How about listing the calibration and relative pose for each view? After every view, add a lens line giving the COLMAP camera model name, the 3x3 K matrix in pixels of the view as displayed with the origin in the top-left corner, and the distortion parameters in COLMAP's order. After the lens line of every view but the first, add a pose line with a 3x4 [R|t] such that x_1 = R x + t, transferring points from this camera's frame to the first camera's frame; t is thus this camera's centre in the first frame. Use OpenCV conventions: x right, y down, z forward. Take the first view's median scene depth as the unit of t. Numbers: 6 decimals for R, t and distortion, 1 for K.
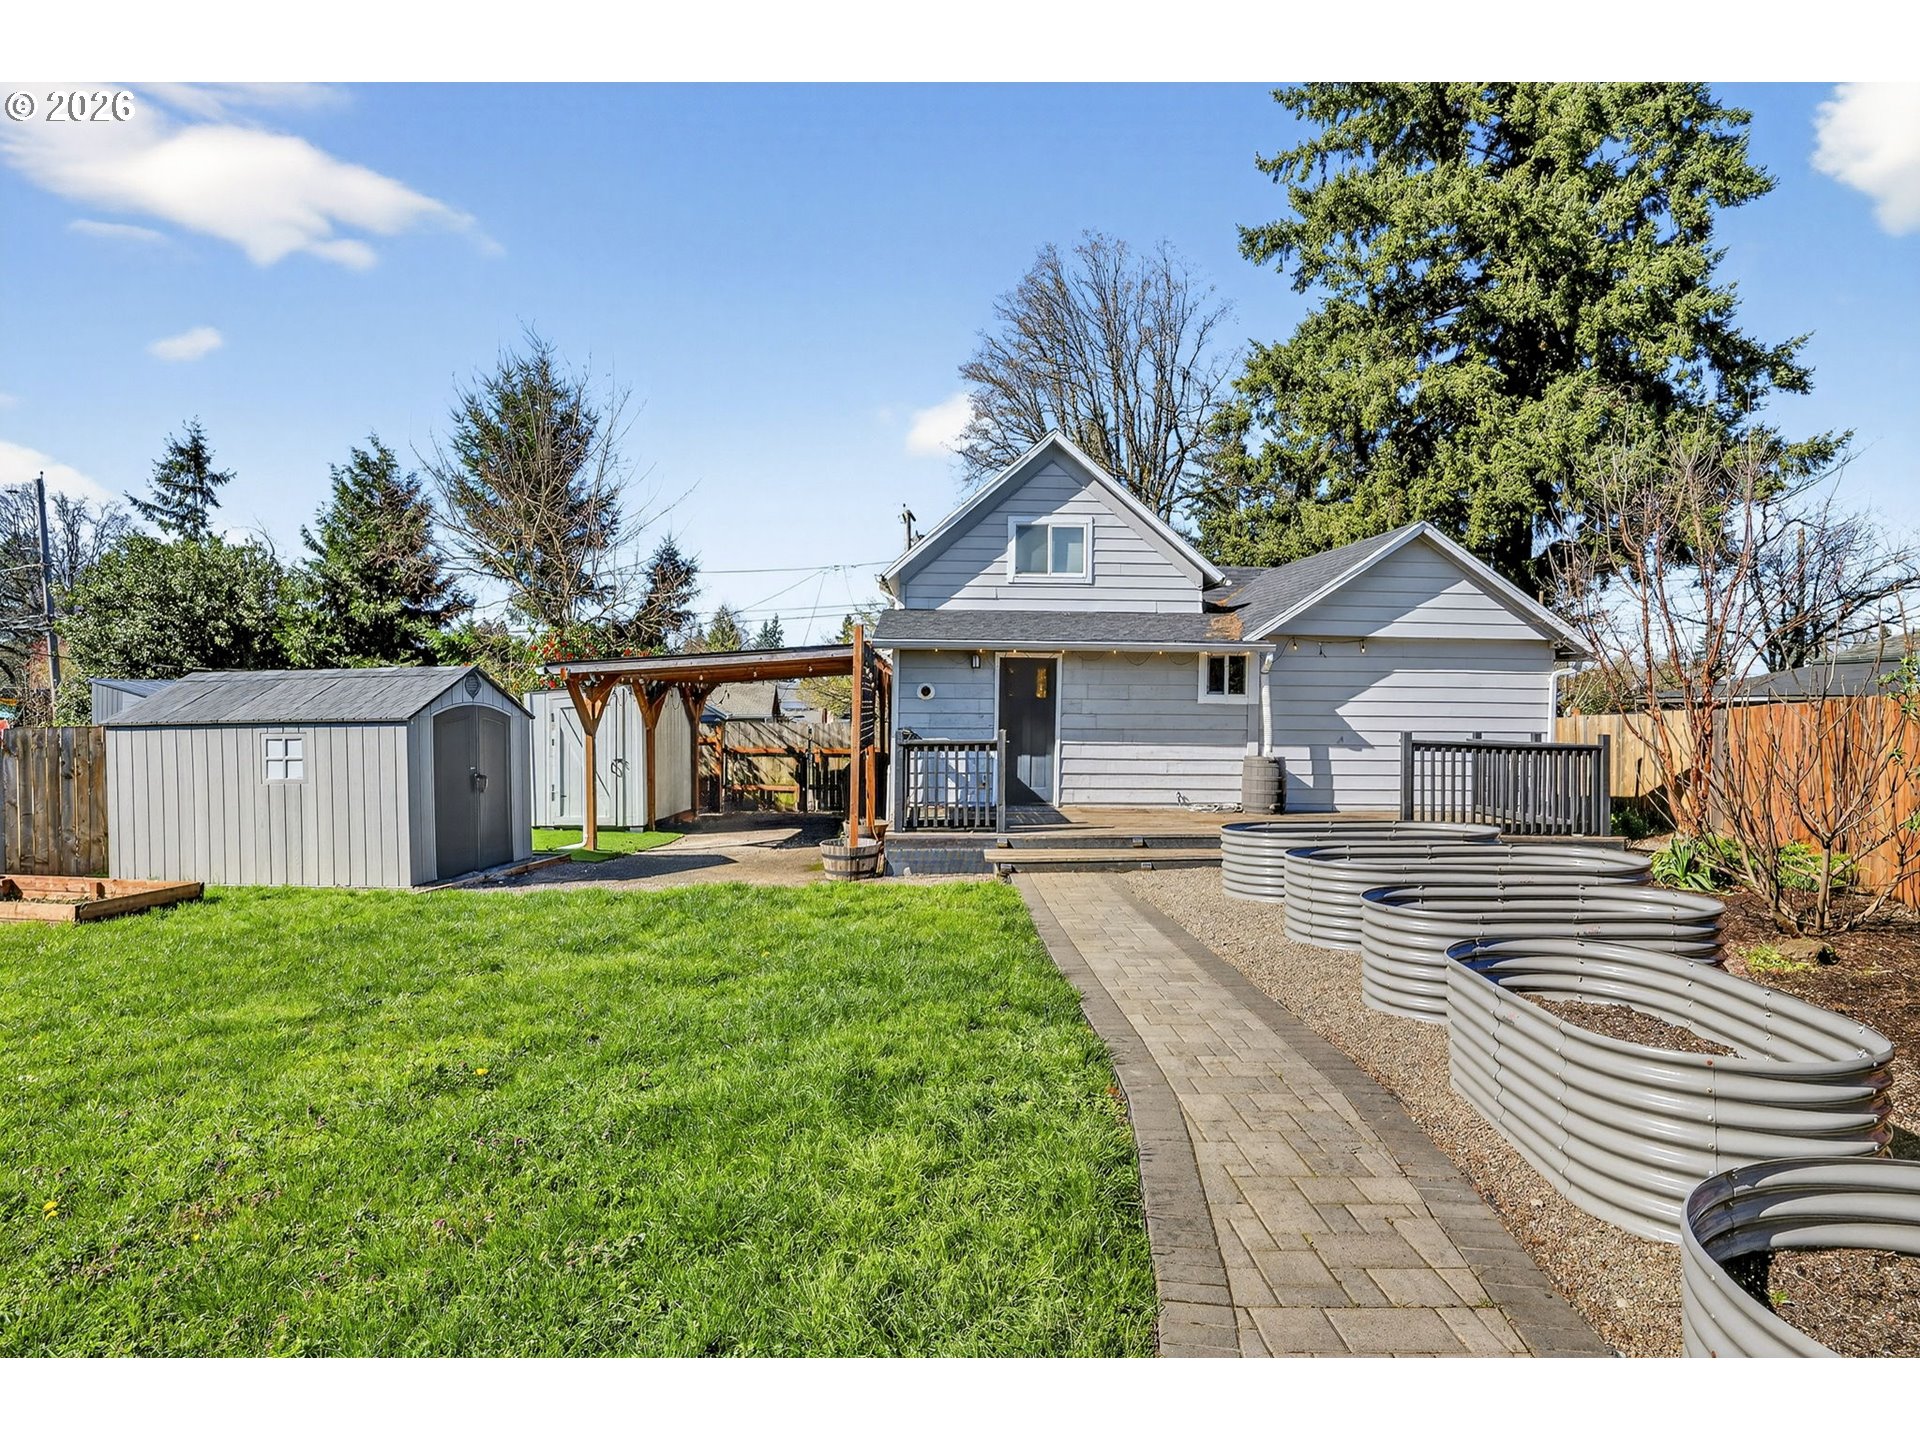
lens RADIAL K [[1039.6, 0, 961.9], [0, 1039.6, 724.2], [0, 0, 1]] dist [-0.002814, -0.001243]
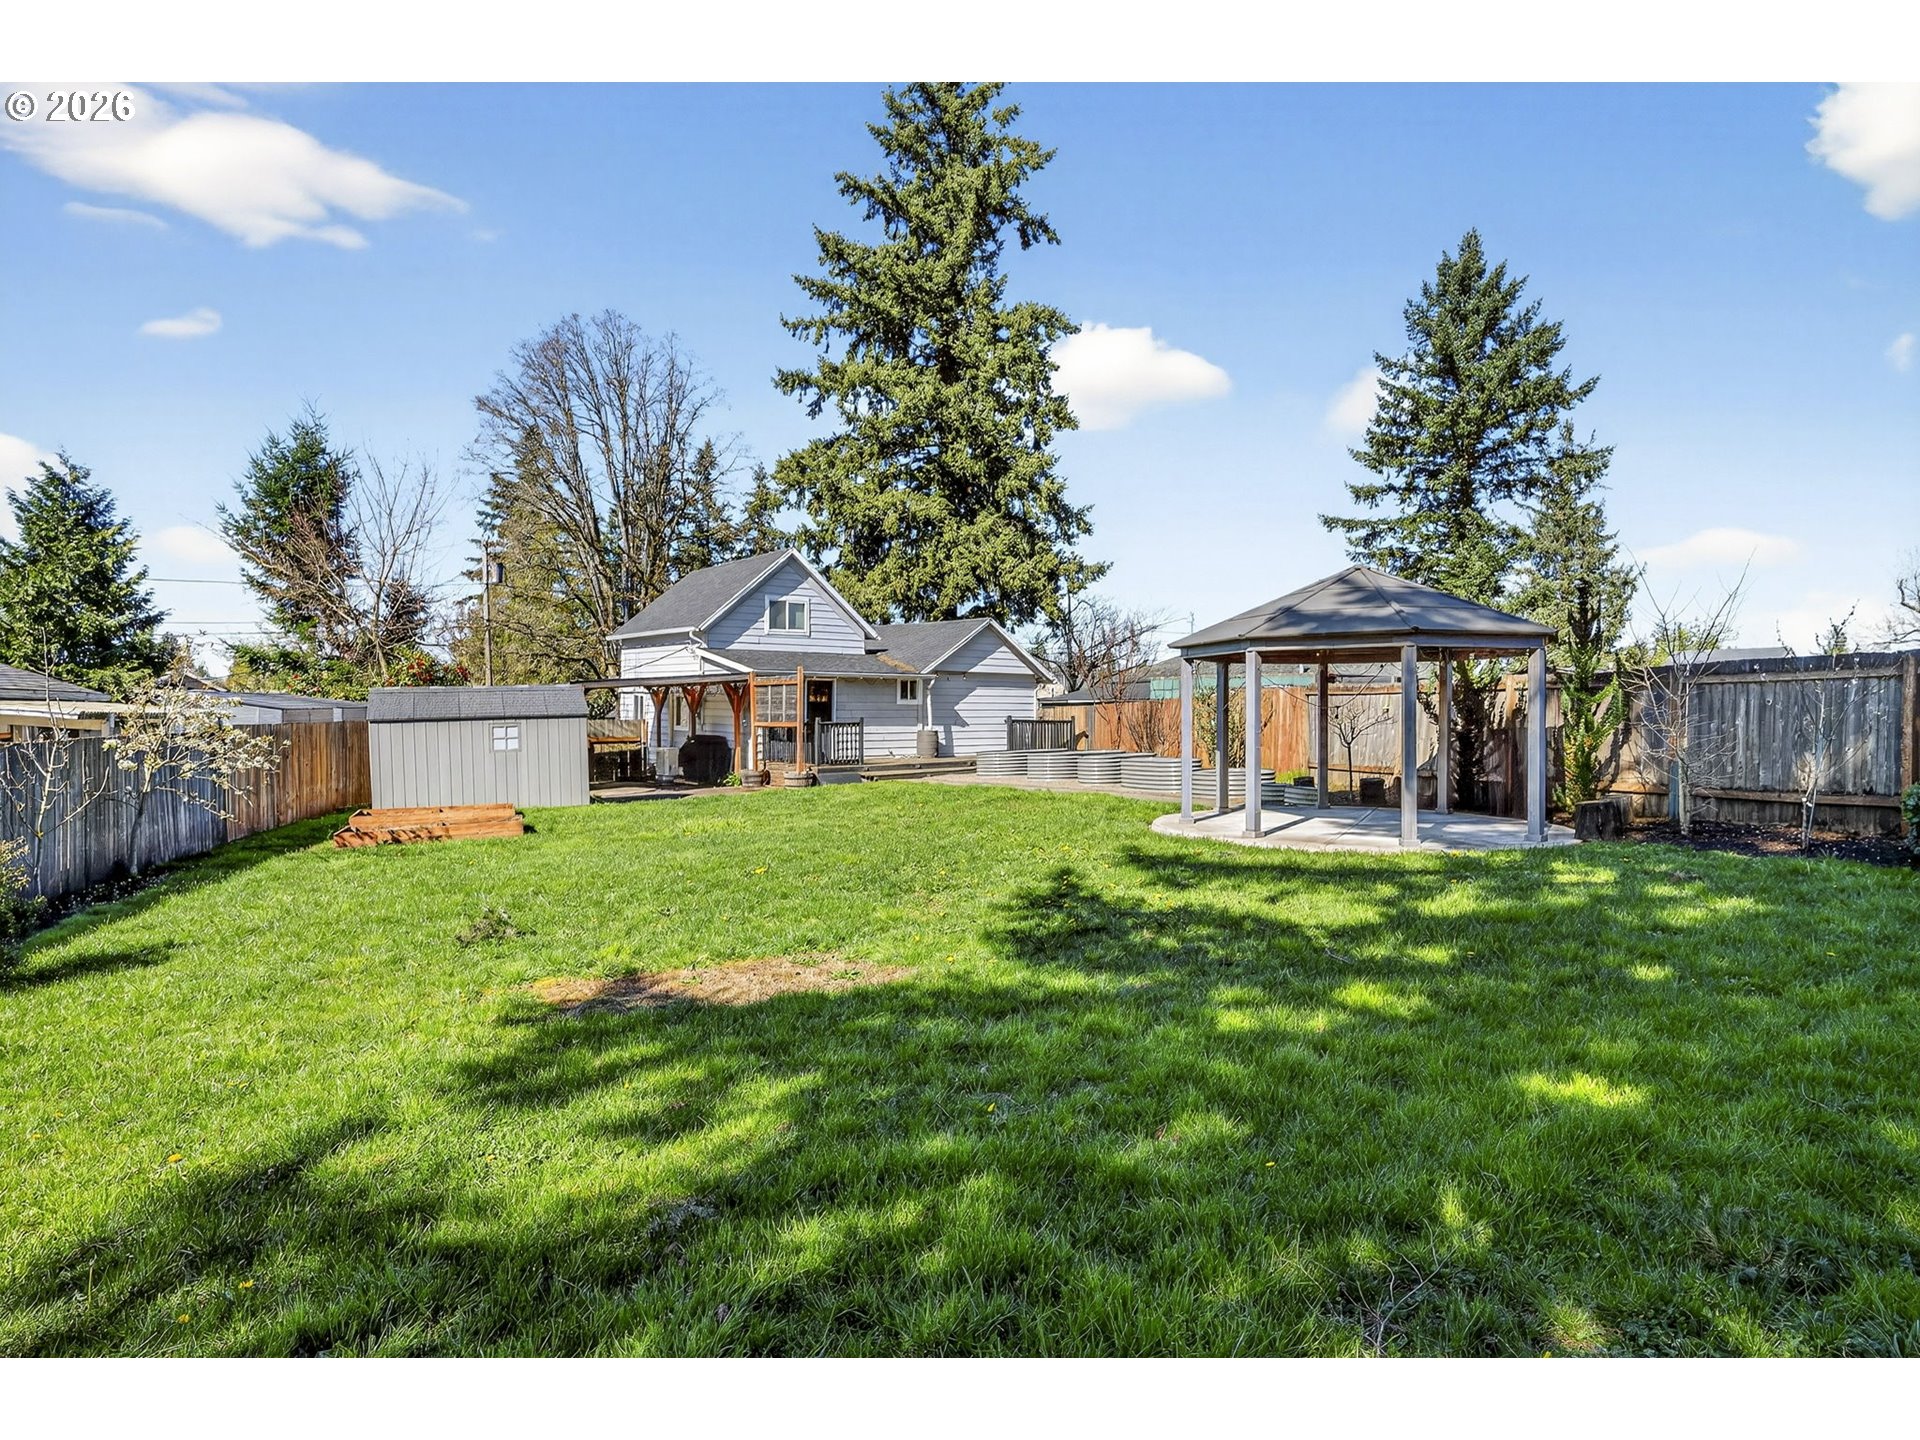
lens RADIAL K [[1039.6, 0, 961.9], [0, 1039.6, 724.2], [0, 0, 1]] dist [-0.002814, -0.001243]
pose [[0.817500, -0.015805, 0.575711, -0.482924], [0.017775, 0.999840, 0.002208, 0.009327], [-0.575654, 0.008428, 0.817650, -0.410000]]
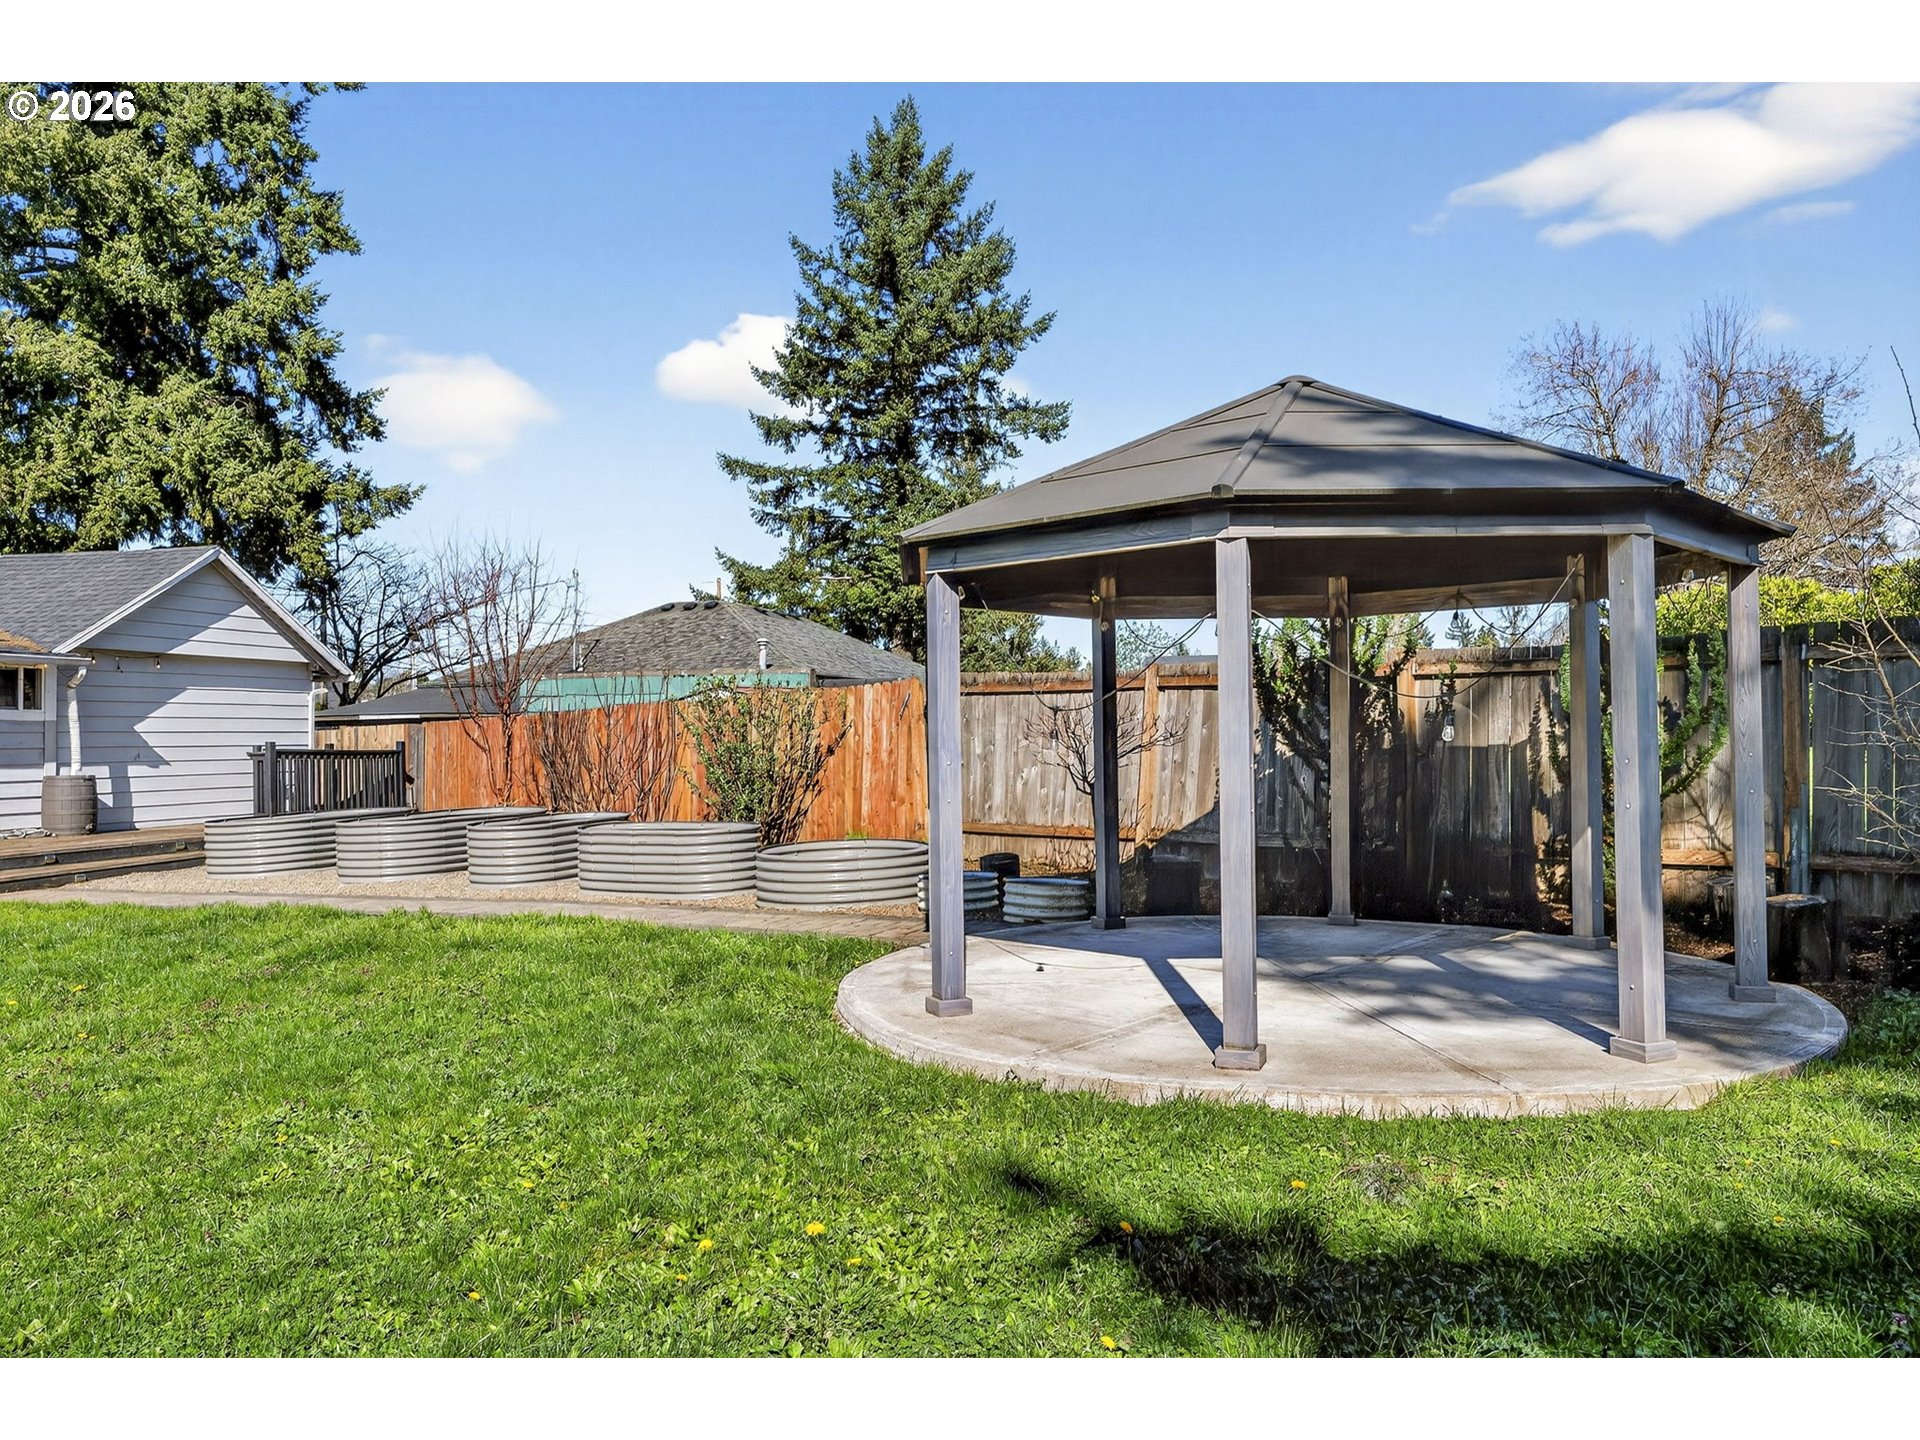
lens RADIAL K [[1389.7, 0, 965.2], [0, 1389.7, 716.9], [0, 0, 1]] dist [-0.000325, -0.003346]
pose [[0.389605, -0.000808, 0.920982, -0.326281], [0.030051, 0.999478, -0.011836, 0.009919], [-0.920492, 0.032288, 0.389426, -0.144407]]
